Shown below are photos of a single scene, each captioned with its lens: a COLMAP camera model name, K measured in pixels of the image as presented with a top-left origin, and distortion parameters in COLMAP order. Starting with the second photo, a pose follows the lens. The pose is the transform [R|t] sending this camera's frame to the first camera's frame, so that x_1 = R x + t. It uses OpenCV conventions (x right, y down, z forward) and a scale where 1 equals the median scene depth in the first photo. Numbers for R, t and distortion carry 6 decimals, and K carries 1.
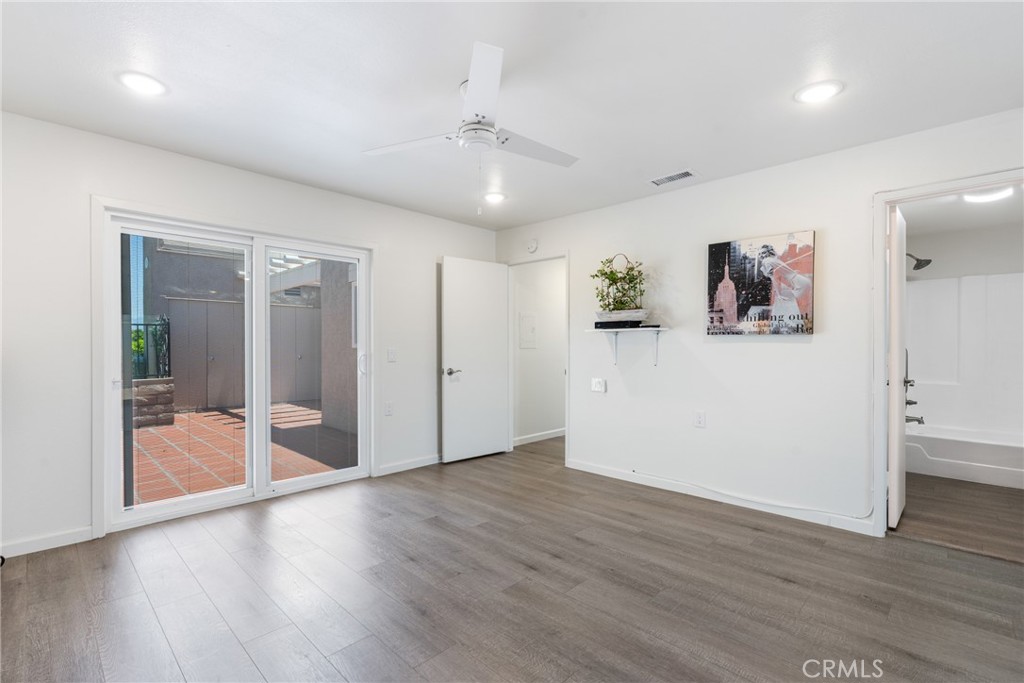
lens RADIAL K [[470.0, 0, 509.7], [0, 470.0, 351.6], [0, 0, 1]] dist [-0.007843, -0.000356]
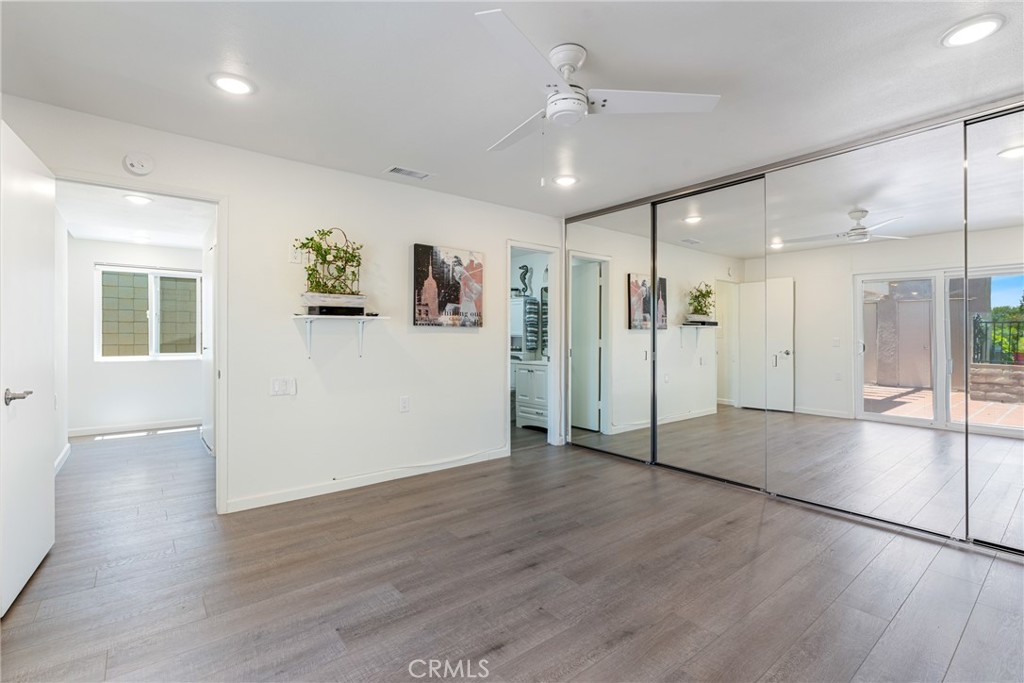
lens RADIAL K [[468.3, 0, 512.0], [0, 468.3, 341.5], [0, 0, 1]] dist [-0.000118, 0.000535]
pose [[0.116280, -0.013948, 0.993118, -0.714016], [0.011920, 0.999849, 0.012647, -0.010737], [-0.993145, 0.010368, 0.116429, 0.724586]]
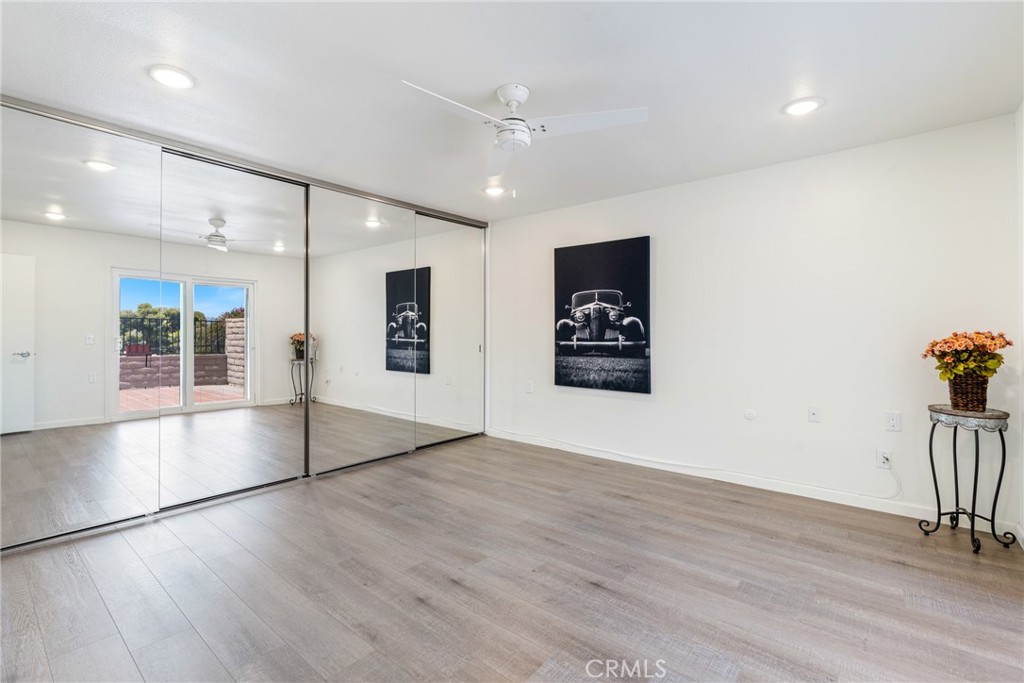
lens RADIAL K [[459.2, 0, 512.7], [0, 459.2, 341.0], [0, 0, 1]] dist [-0.005724, 0.000377]
pose [[-0.996906, -0.002601, -0.078562, 0.007533], [-0.004665, 0.999648, 0.026106, -0.016592], [0.078467, 0.026392, -0.996567, 1.464172]]
